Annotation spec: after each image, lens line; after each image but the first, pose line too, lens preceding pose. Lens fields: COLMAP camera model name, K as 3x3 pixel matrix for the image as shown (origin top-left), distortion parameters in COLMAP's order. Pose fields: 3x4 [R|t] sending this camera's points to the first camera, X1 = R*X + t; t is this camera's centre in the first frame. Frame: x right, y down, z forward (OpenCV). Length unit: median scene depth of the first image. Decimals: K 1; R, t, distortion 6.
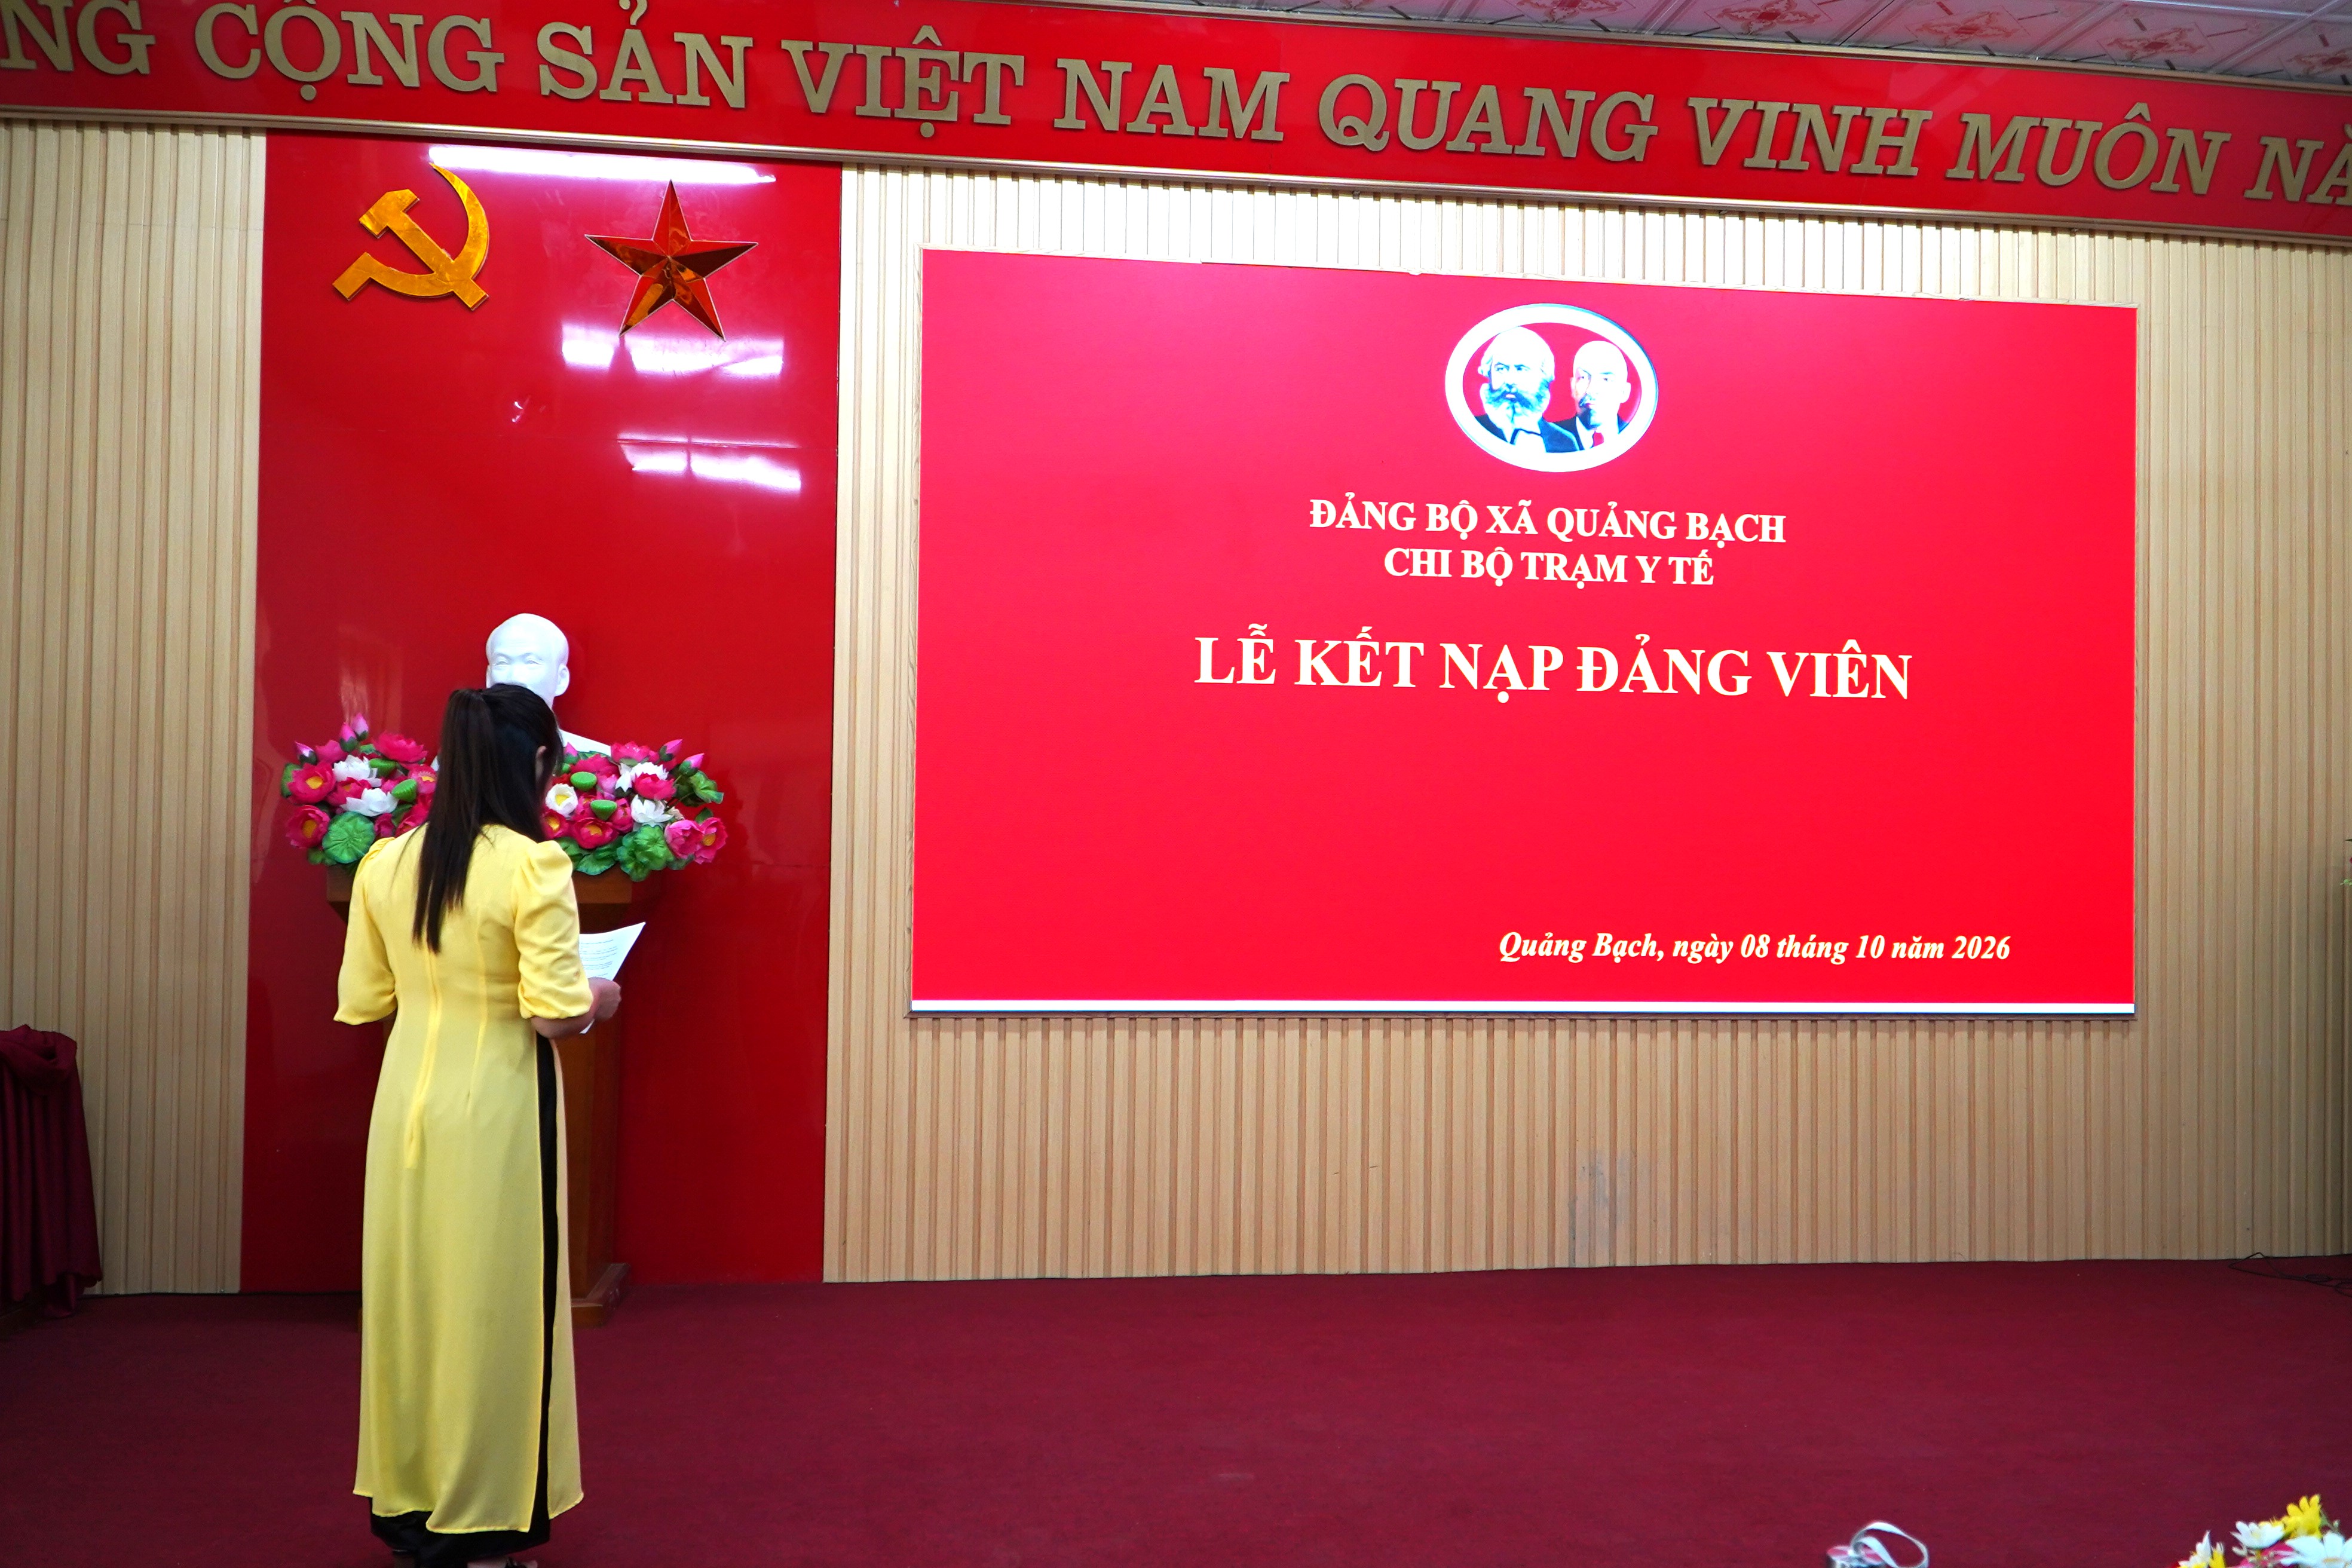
lens RADIAL K [[2003.8, 0, 1162.5], [0, 2003.8, 810.9], [0, 0, 1]] dist [0.020705, -0.005016]
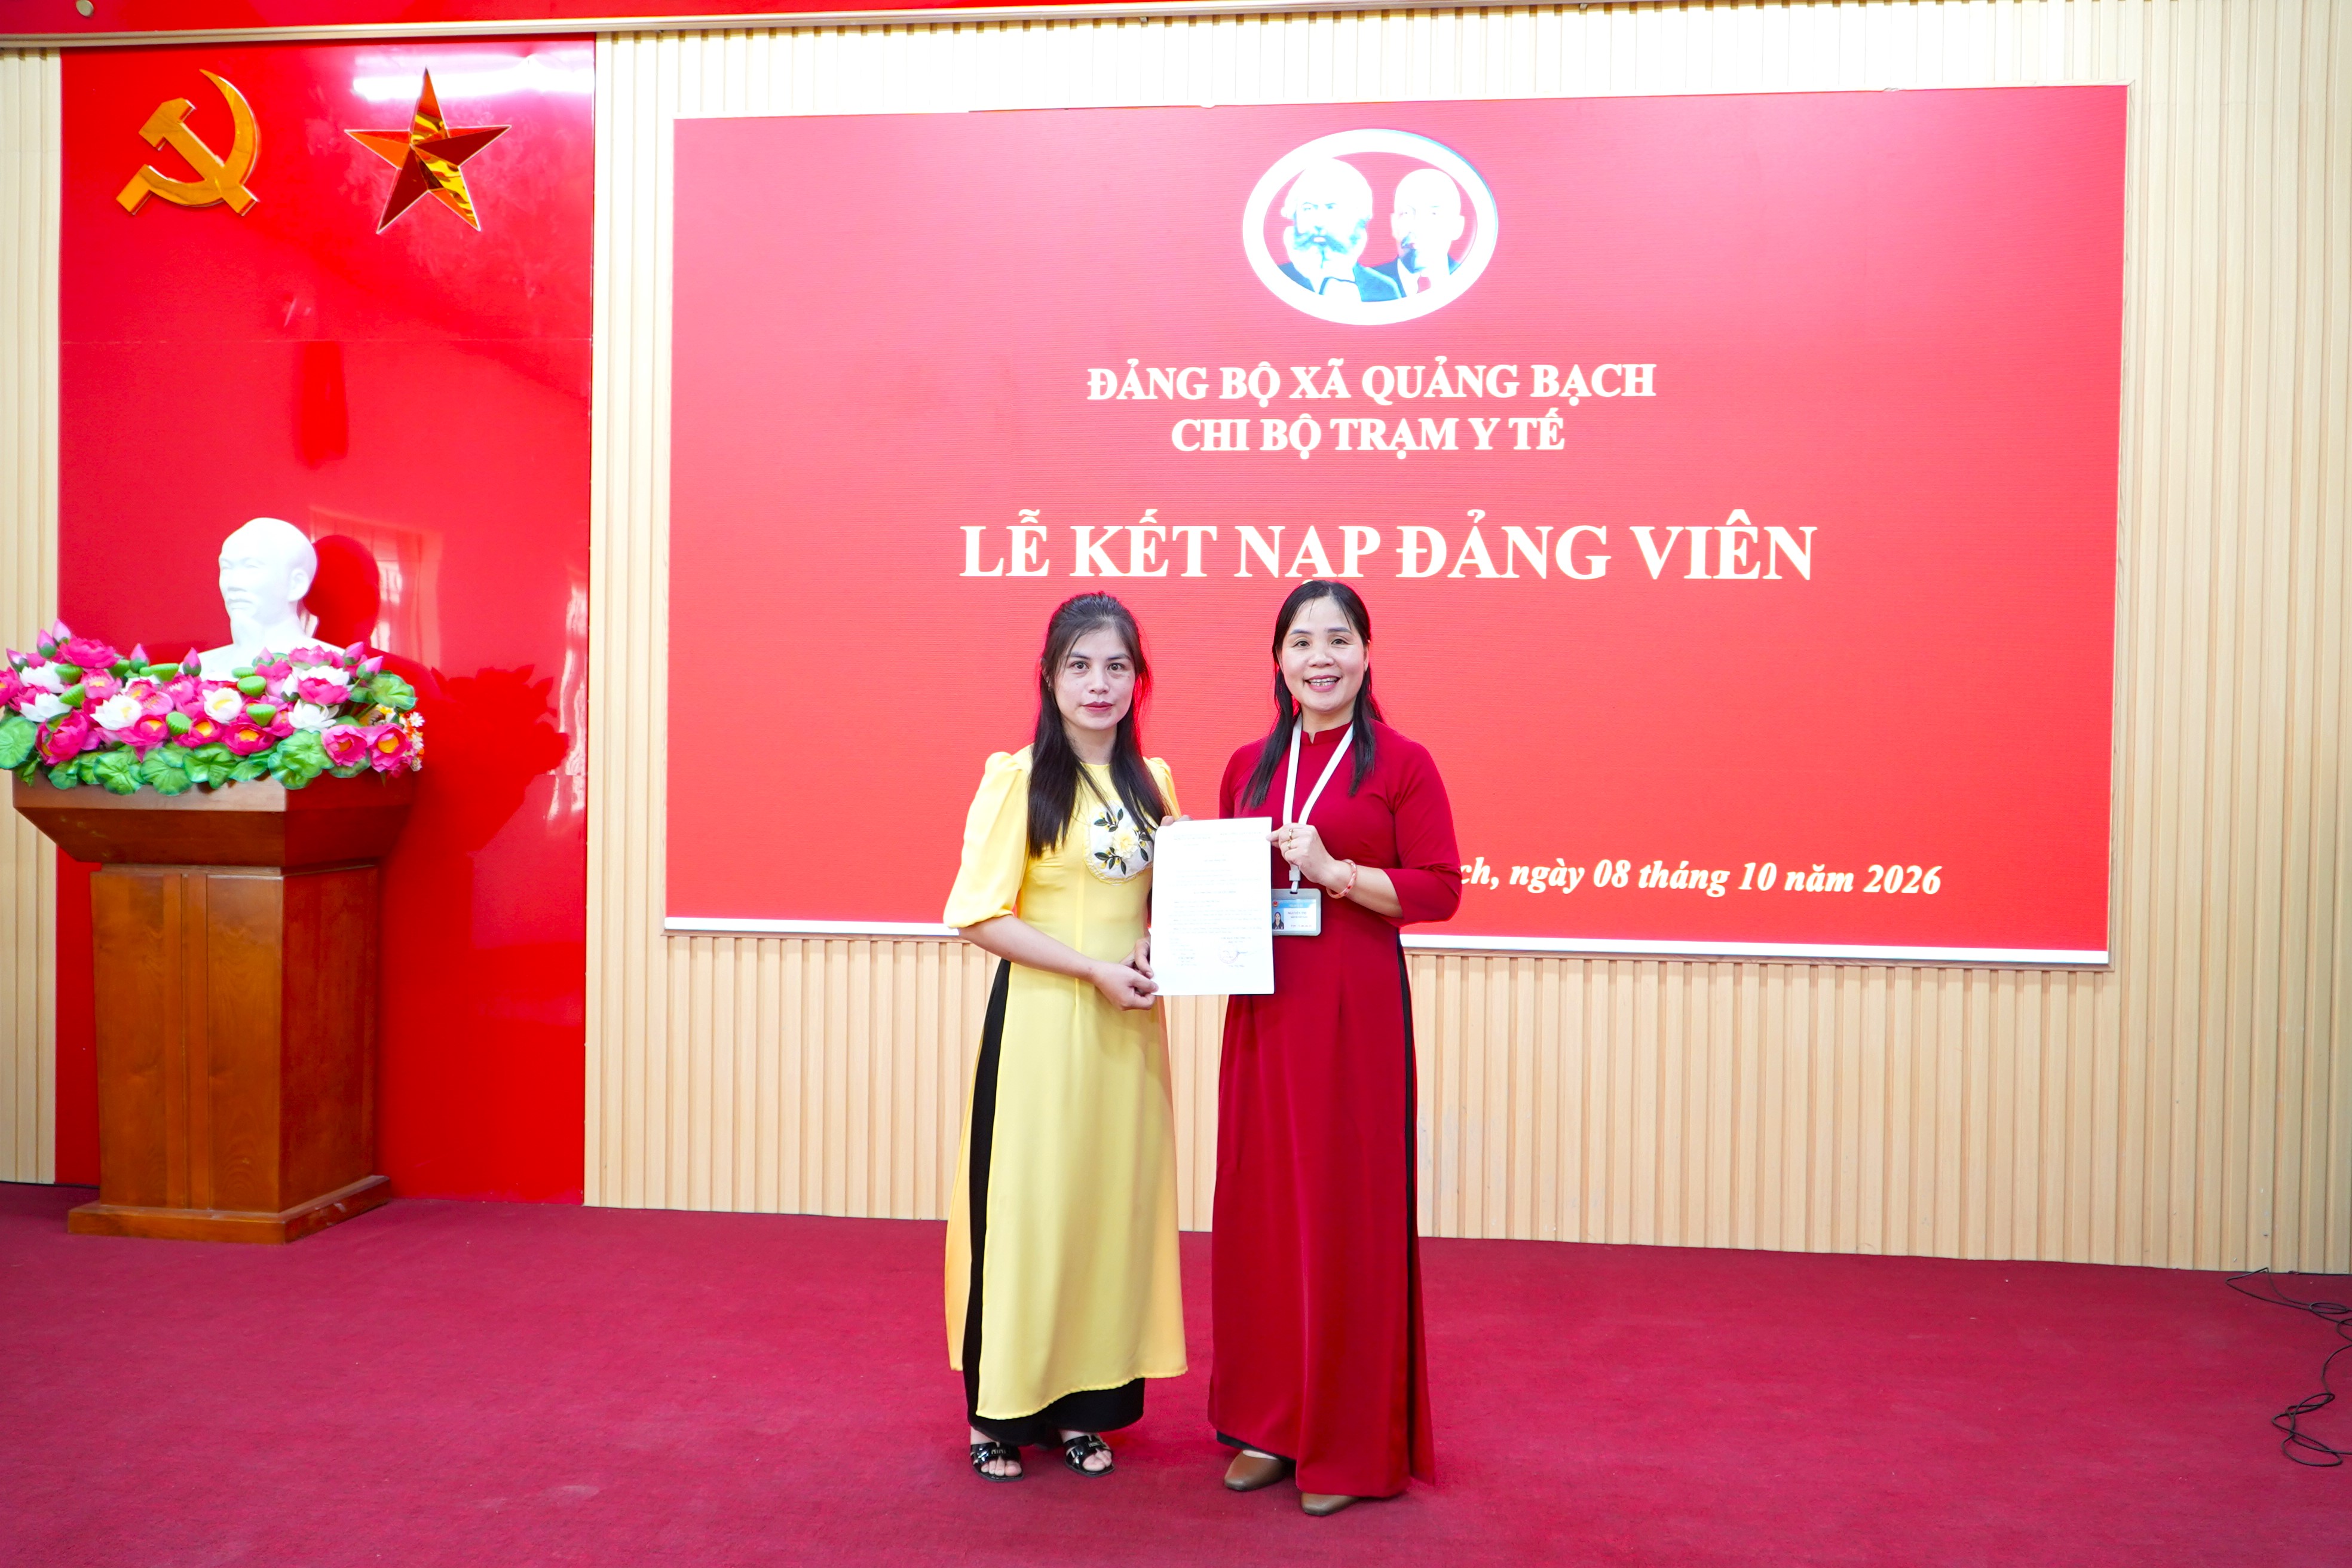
lens RADIAL K [[1893.4, 0, 1187.9], [0, 1893.4, 797.3], [0, 0, 1]] dist [0.003126, 0.000143]
pose [[0.971677, 0.006066, -0.236233, 0.313403], [0.001769, 0.999456, 0.032939, 0.008213], [0.236305, -0.032425, 0.971138, 0.179756]]
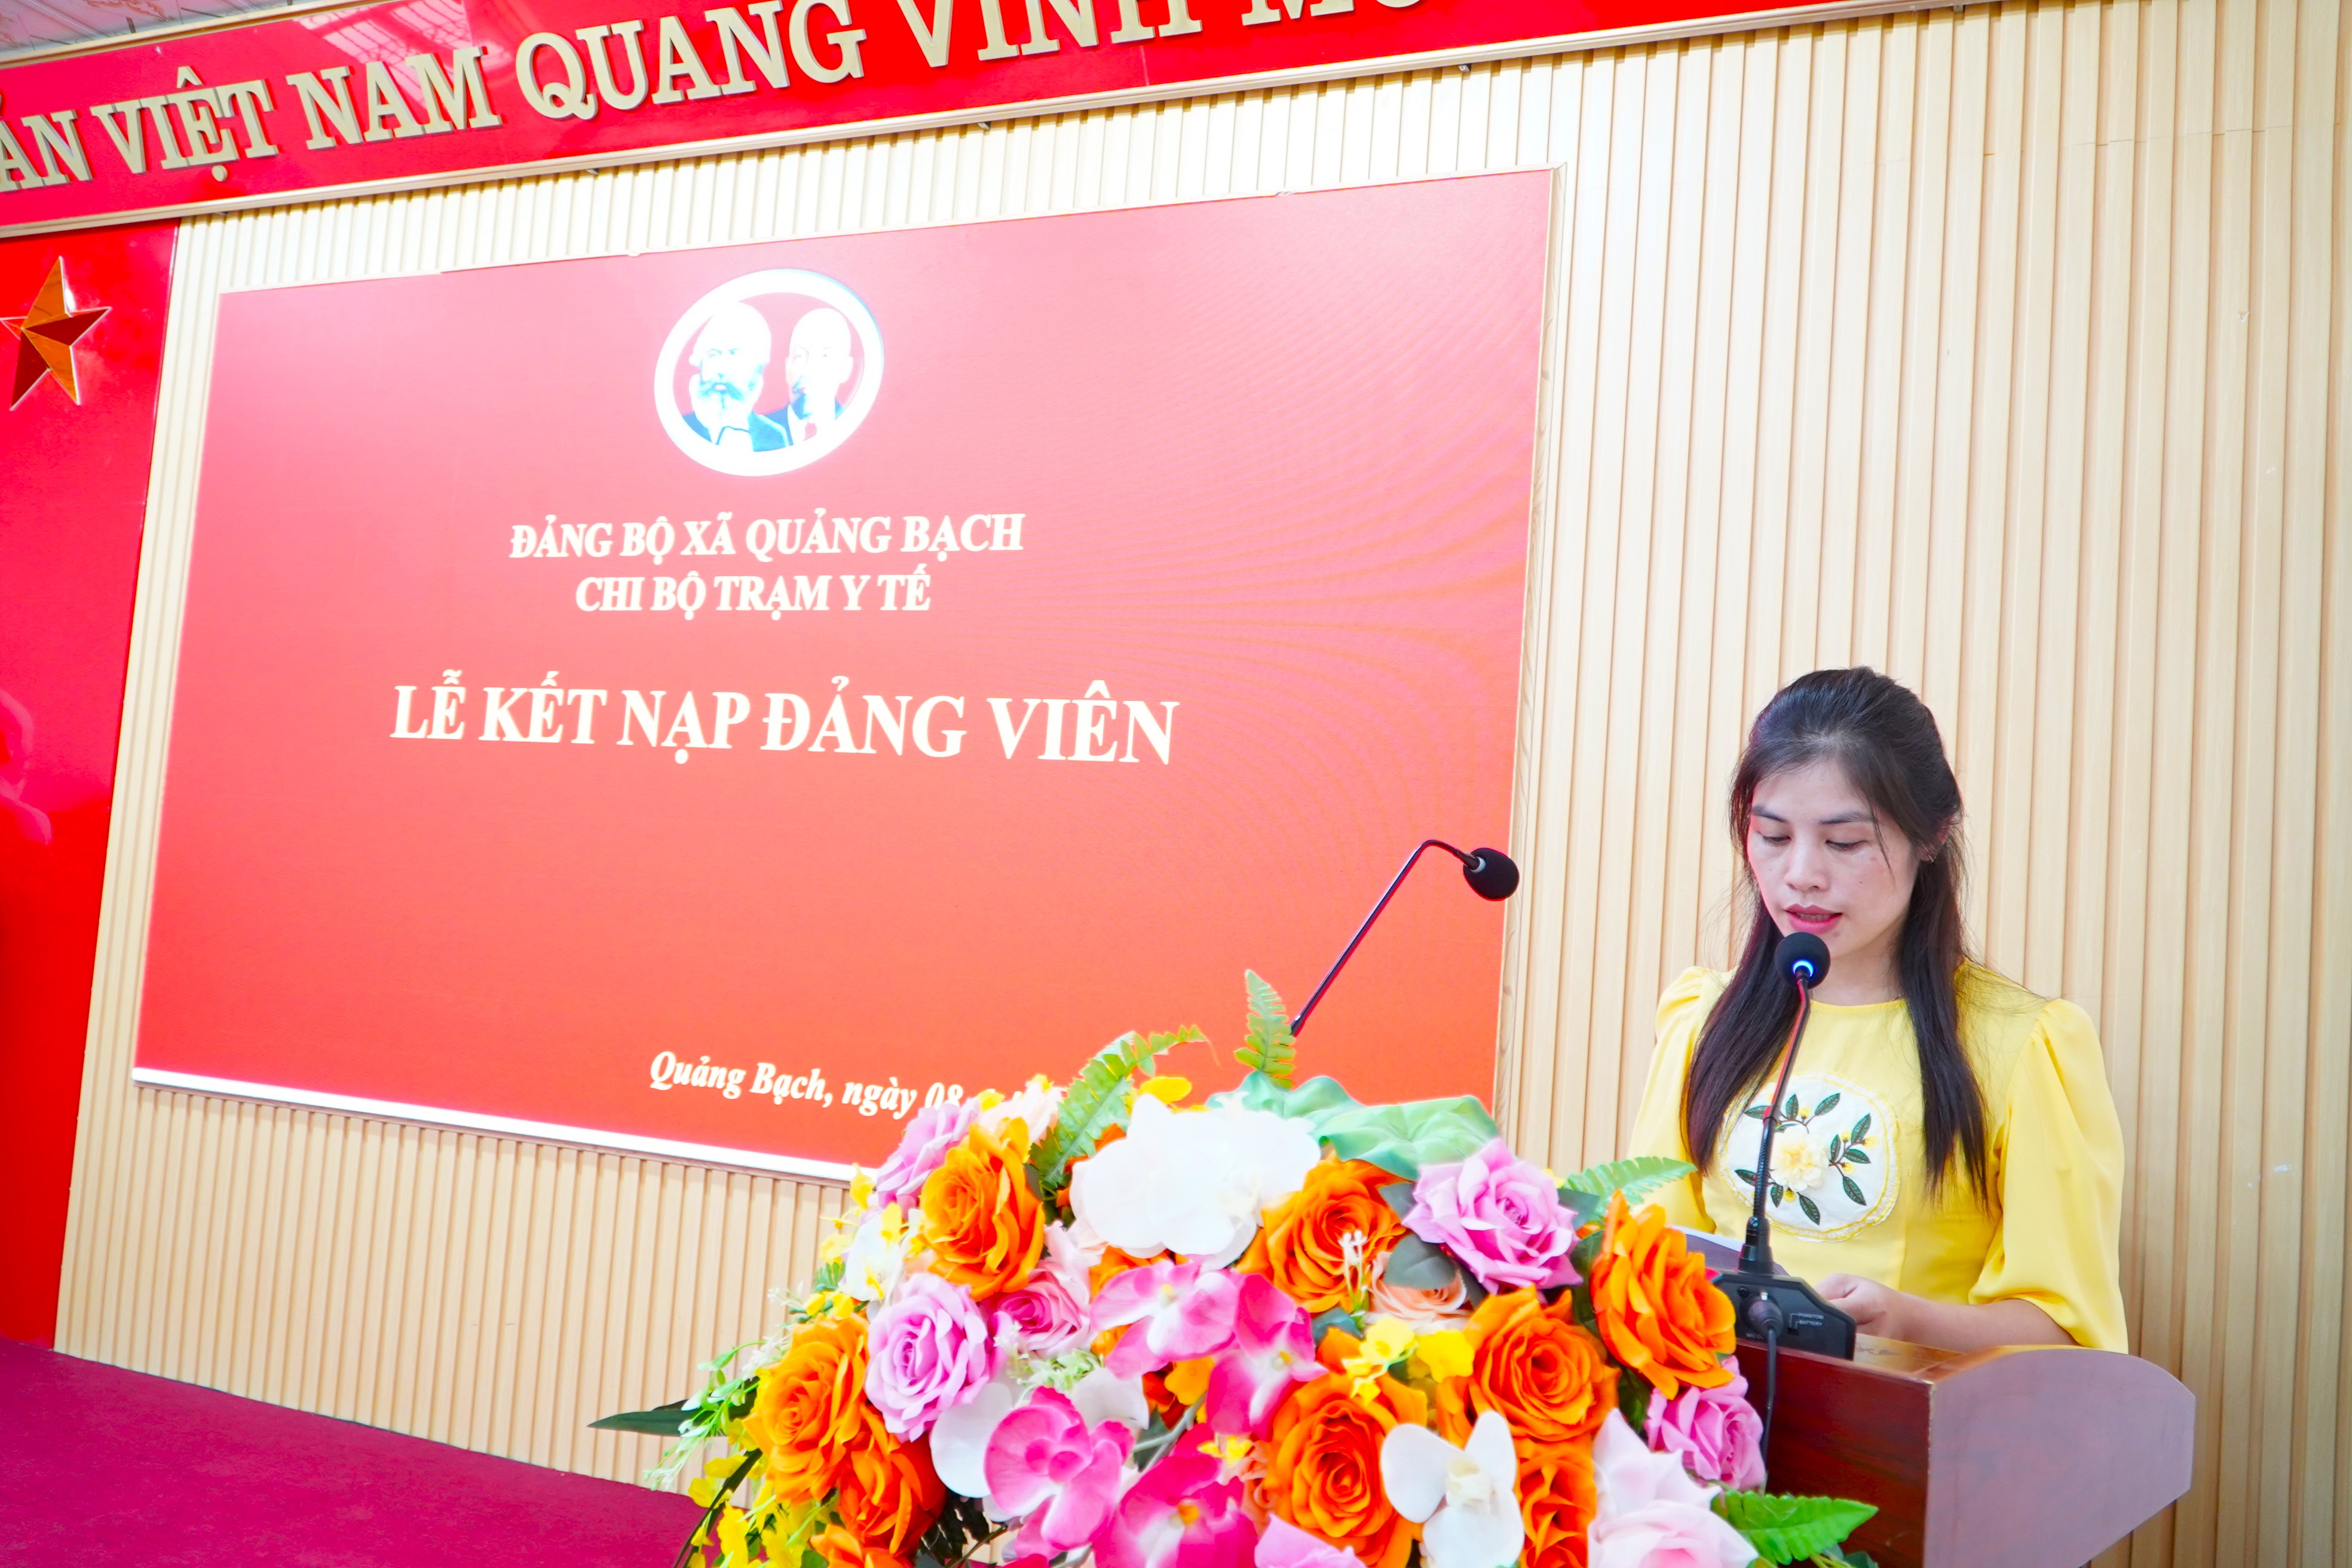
lens RADIAL K [[1893.4, 0, 1182.5], [0, 1893.4, 792.6], [0, 0, 1]] dist [0.003126, 0.000143]
pose [[0.858890, 0.012620, -0.512004, 0.726931], [-0.052058, 0.996670, -0.062760, -0.005107], [0.509507, 0.080558, 0.856687, 0.452280]]
